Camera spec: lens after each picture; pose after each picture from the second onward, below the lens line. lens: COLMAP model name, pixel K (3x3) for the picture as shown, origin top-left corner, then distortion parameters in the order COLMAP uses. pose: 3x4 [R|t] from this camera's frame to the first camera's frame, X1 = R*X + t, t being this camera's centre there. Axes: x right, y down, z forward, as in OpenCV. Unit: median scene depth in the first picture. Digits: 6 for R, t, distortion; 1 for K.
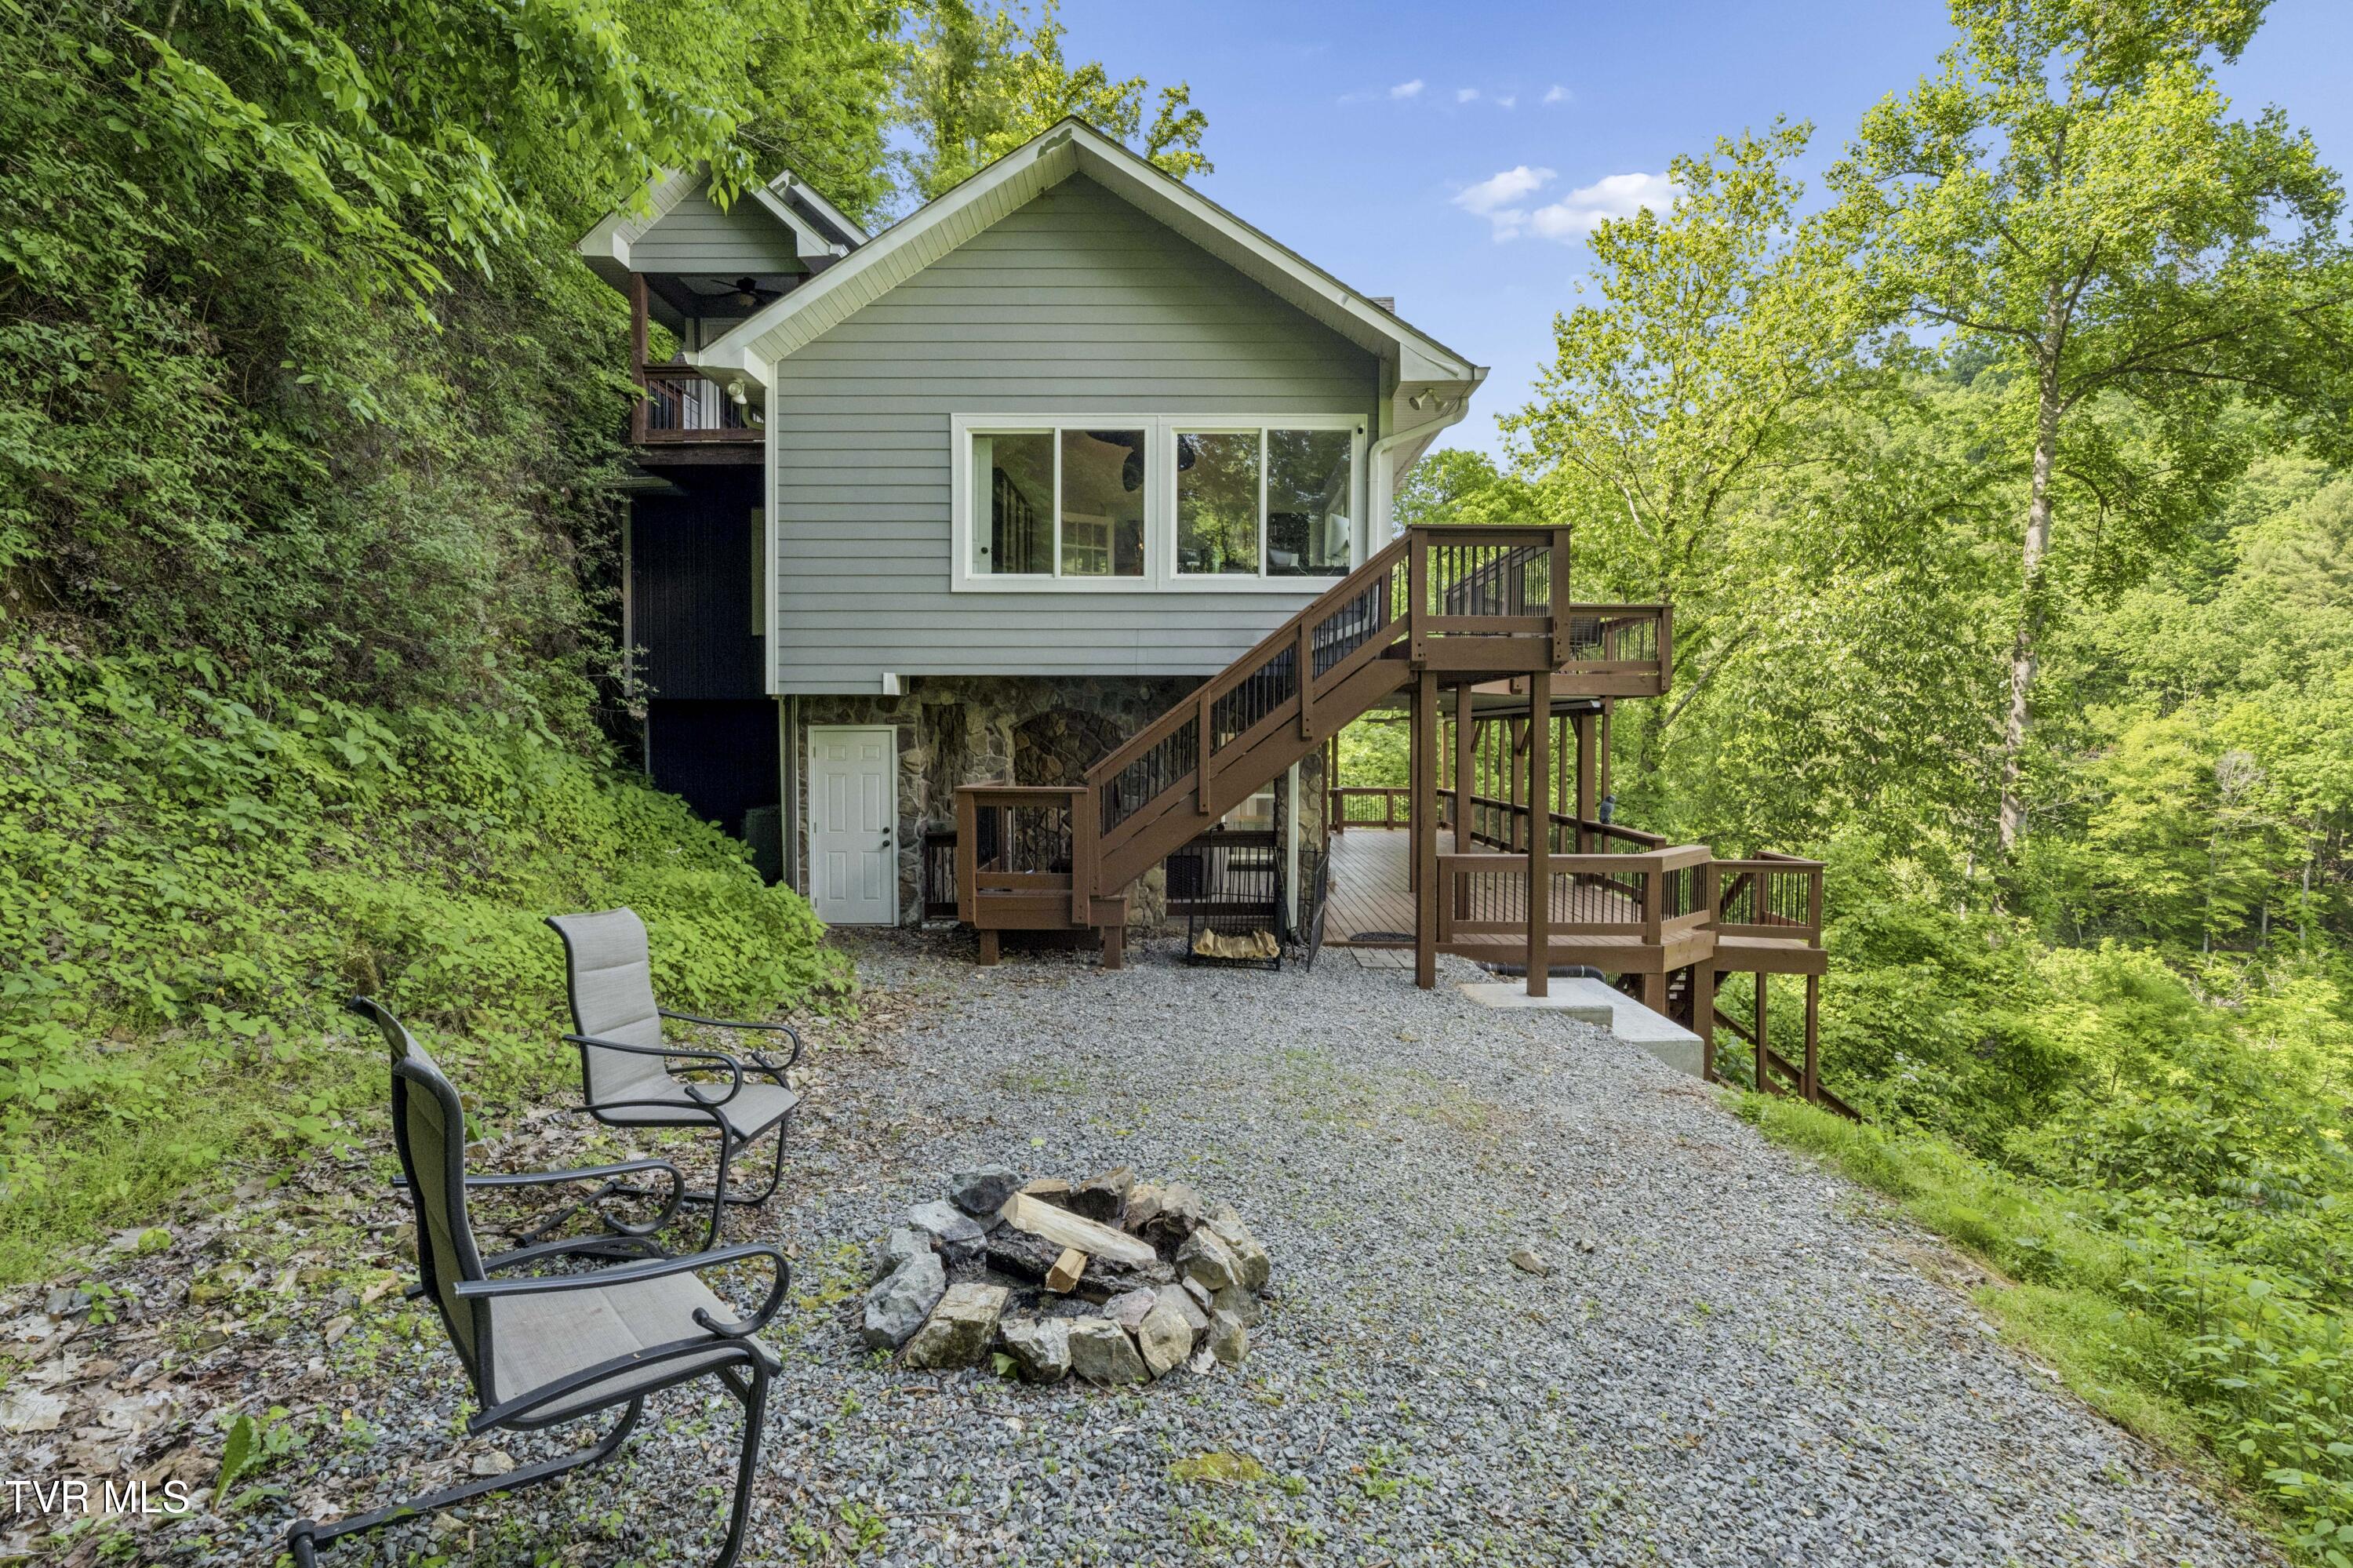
lens RADIAL K [[1066.9, 0, 1168.9], [0, 1066.9, 768.5], [0, 0, 1]] dist [-0.016048, 0.004619]
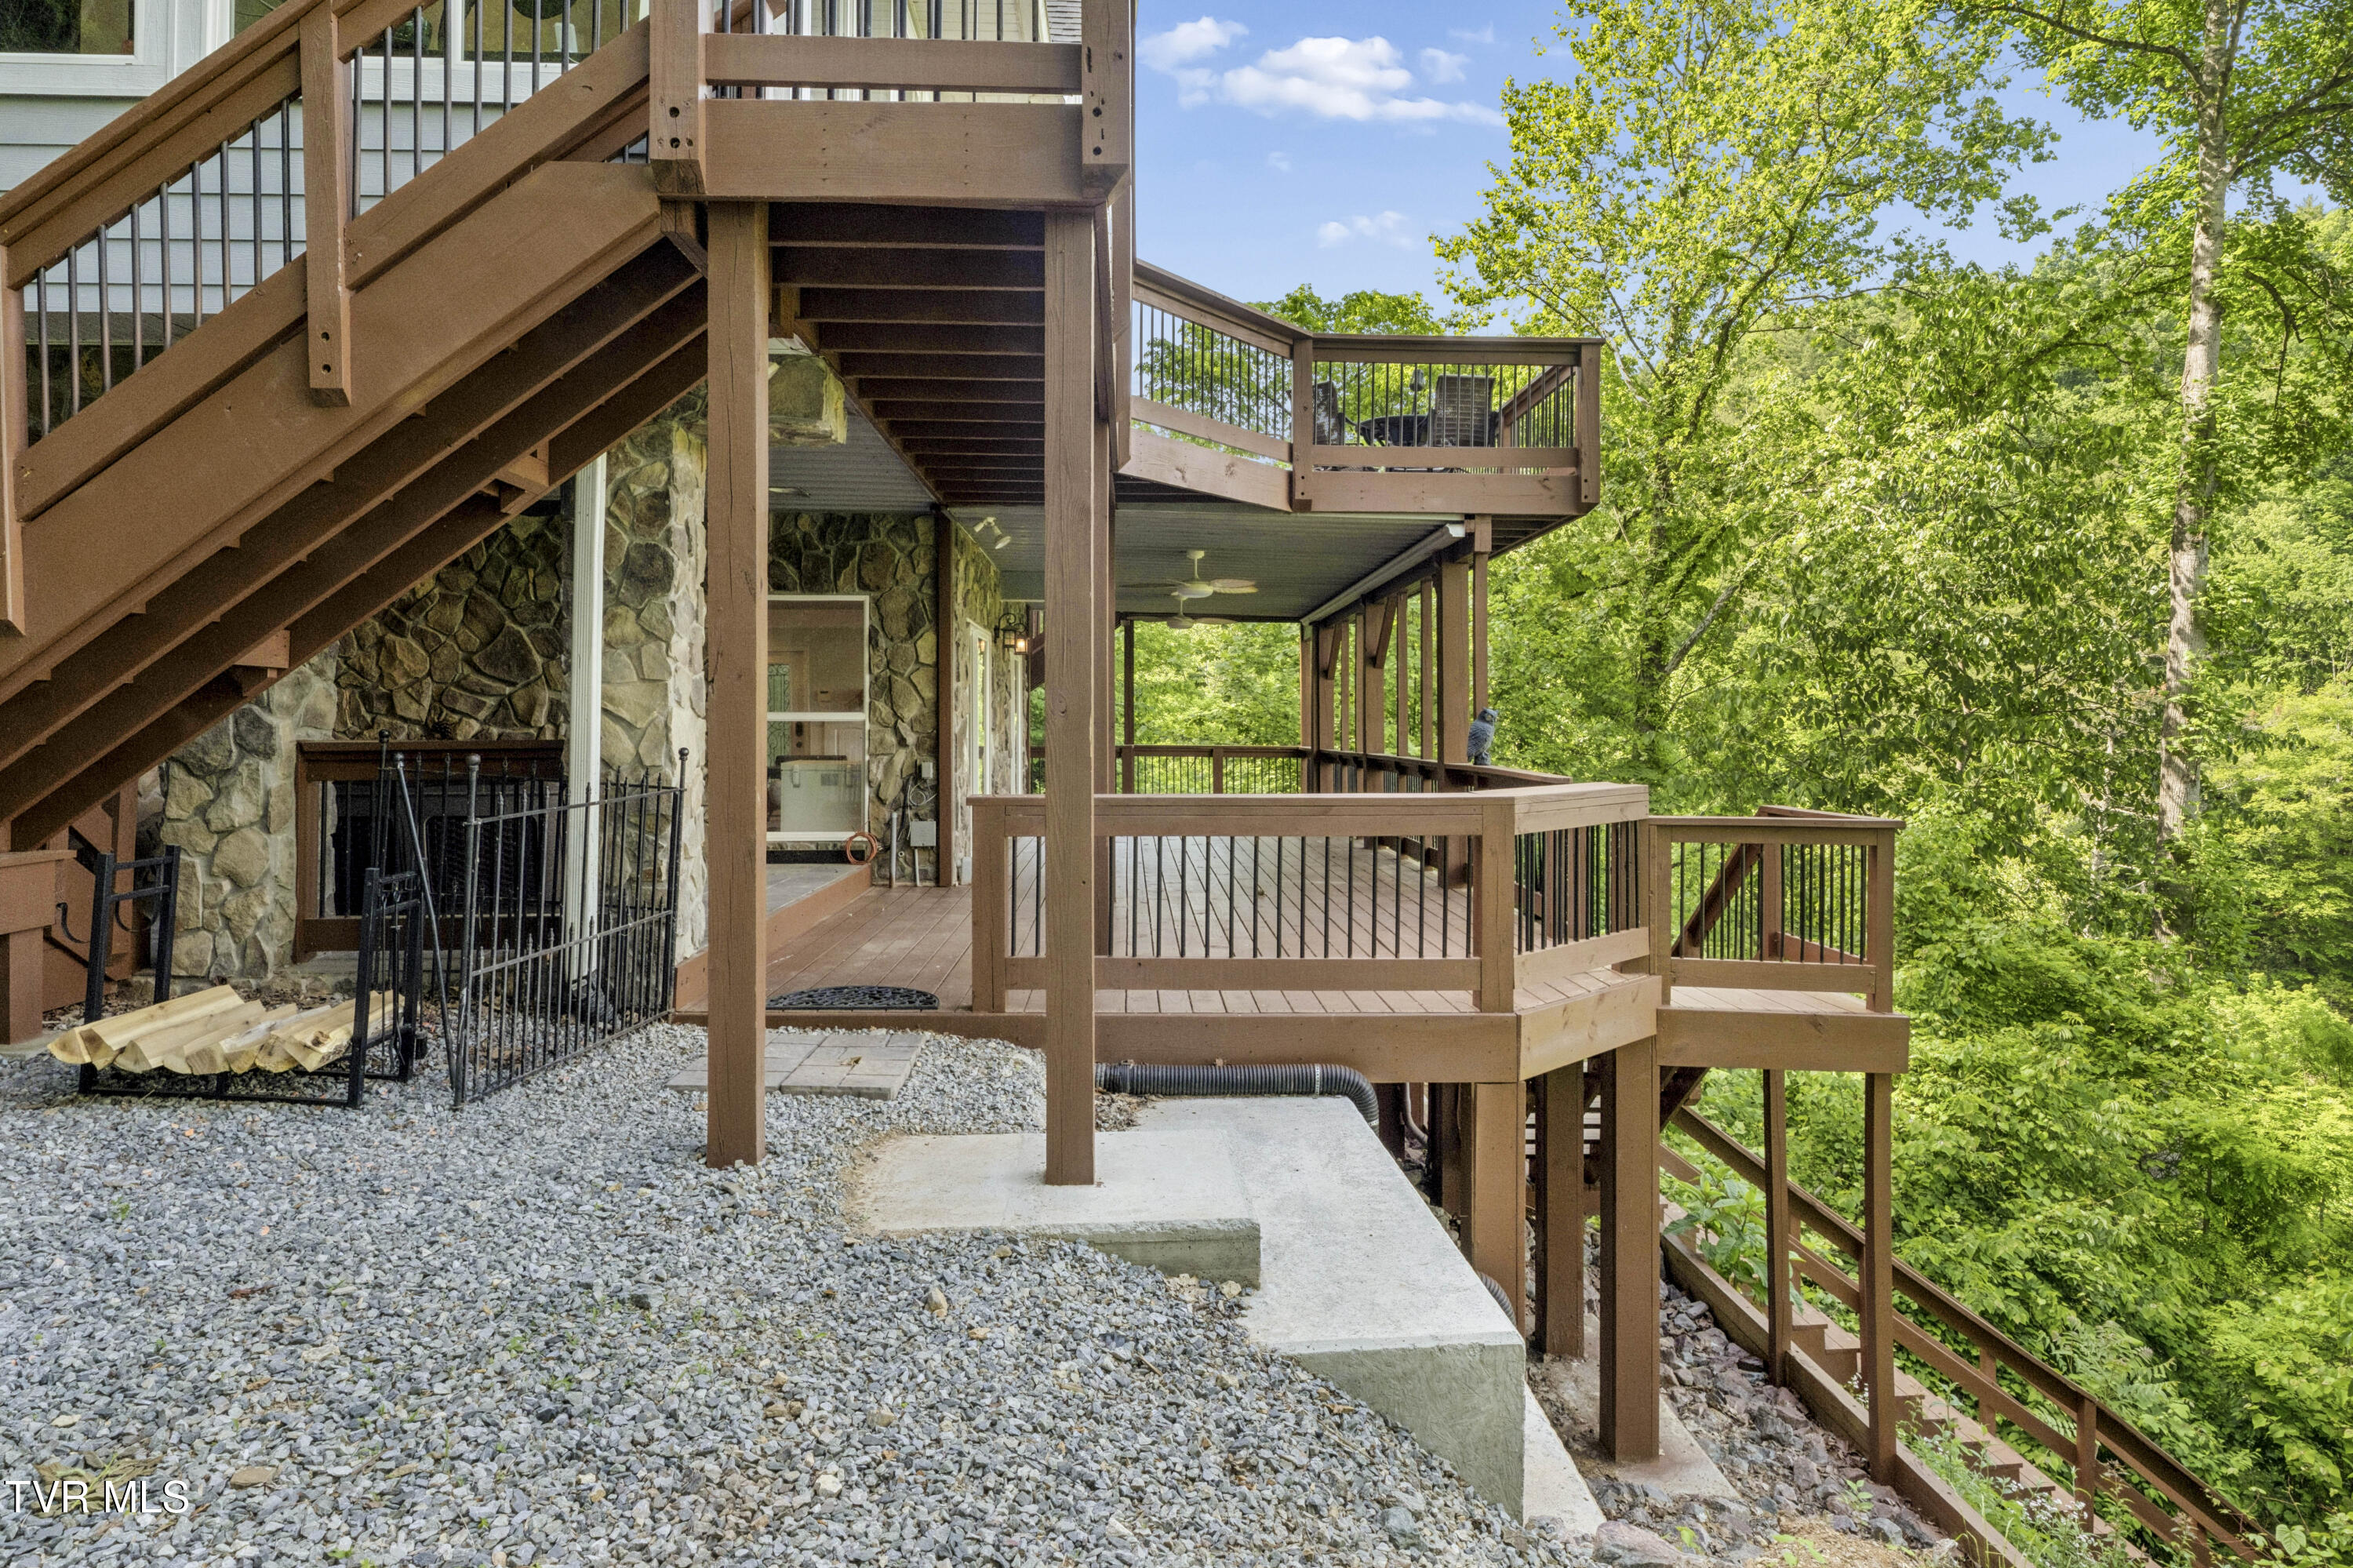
lens RADIAL K [[1297.6, 0, 1191.7], [0, 1297.6, 730.4], [0, 0, 1]] dist [-0.012118, 0.002853]
pose [[0.998518, -0.001649, 0.054404, 0.146528], [0.003616, 0.999342, -0.036079, 0.035177], [-0.054309, 0.036222, 0.997867, 0.236428]]
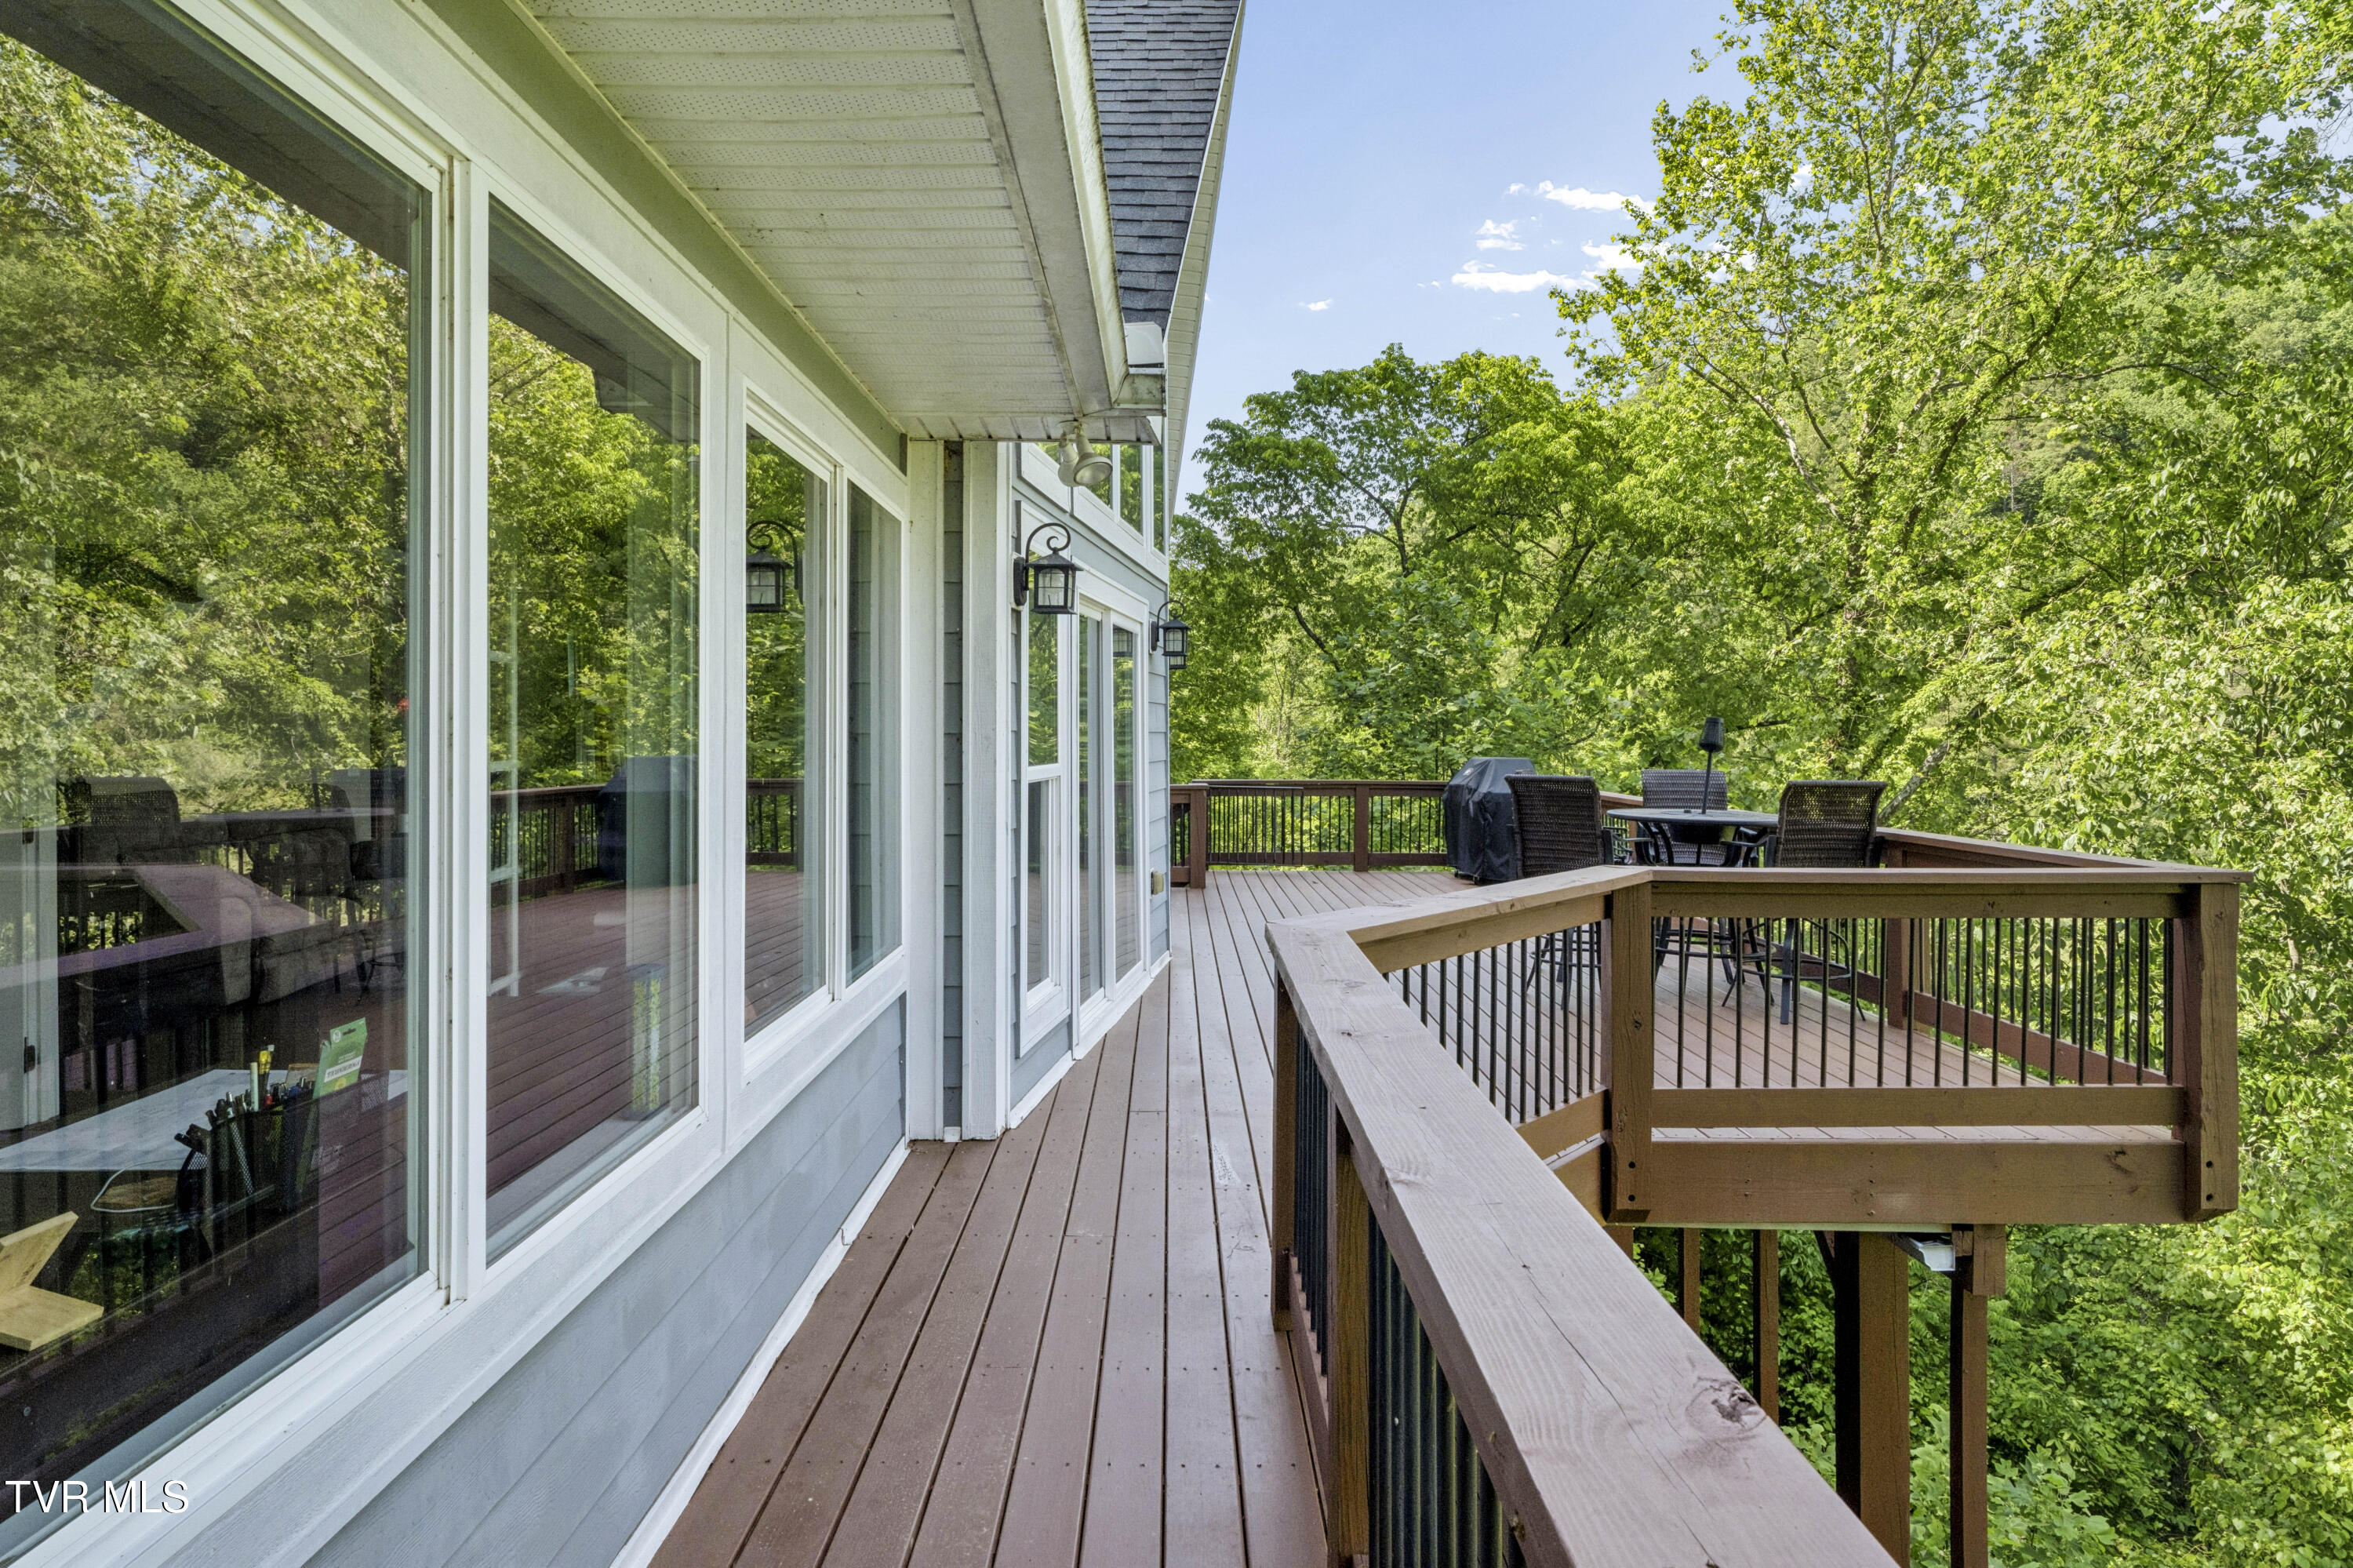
lens RADIAL K [[1344.1, 0, 1199.7], [0, 1344.1, 722.7], [0, 0, 1]] dist [0.004051, 0.000074]
pose [[0.999459, -0.001243, 0.032852, 0.131670], [0.002423, 0.999353, -0.035885, -0.105698], [-0.032786, 0.035946, 0.998816, 0.412170]]
